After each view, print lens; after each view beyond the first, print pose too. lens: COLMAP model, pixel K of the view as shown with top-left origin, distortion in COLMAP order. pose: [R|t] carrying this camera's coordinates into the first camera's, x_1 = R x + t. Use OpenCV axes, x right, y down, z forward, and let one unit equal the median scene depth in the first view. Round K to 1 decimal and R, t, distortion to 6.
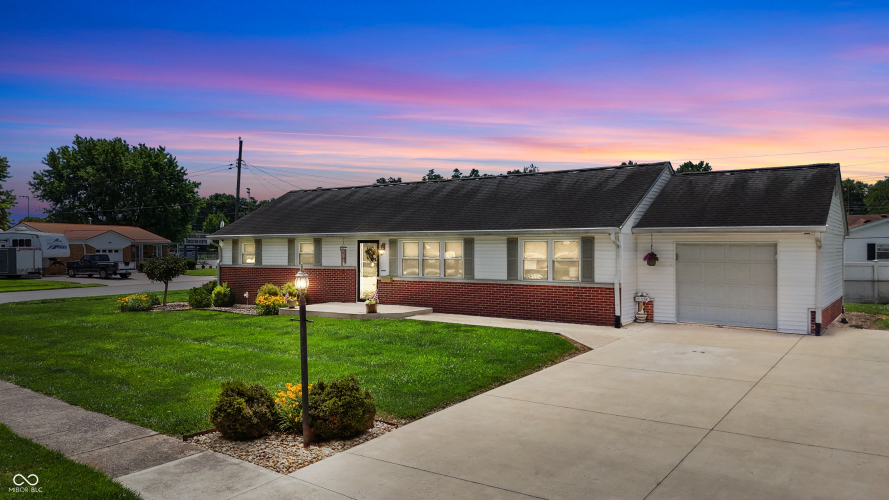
lens RADIAL K [[660.4, 0, 445.0], [0, 660.4, 250.0], [0, 0, 1]] dist [0.054306, -0.041895]
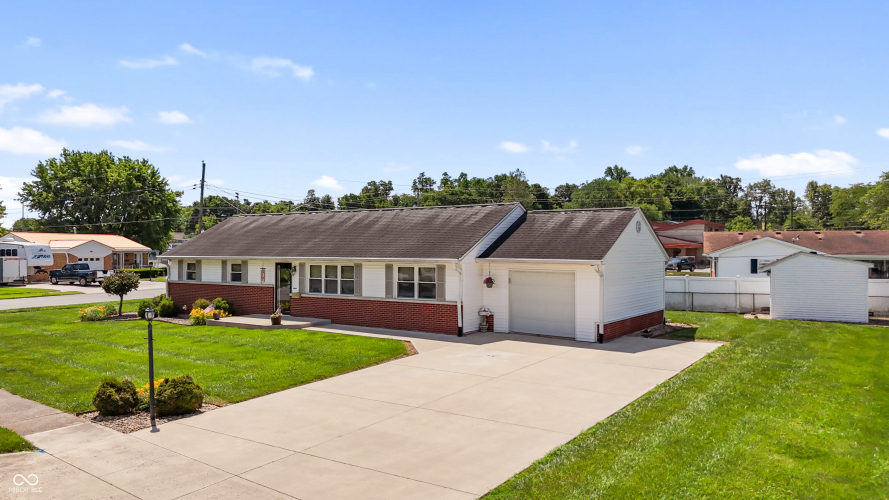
lens RADIAL K [[660.4, 0, 444.6], [0, 660.4, 250.7], [0, 0, 1]] dist [0.054306, -0.041895]
pose [[0.999997, 0.001677, 0.001563, 0.173798], [-0.001679, 0.999998, 0.001015, -0.038034], [-0.001561, -0.001017, 0.999998, -0.209350]]
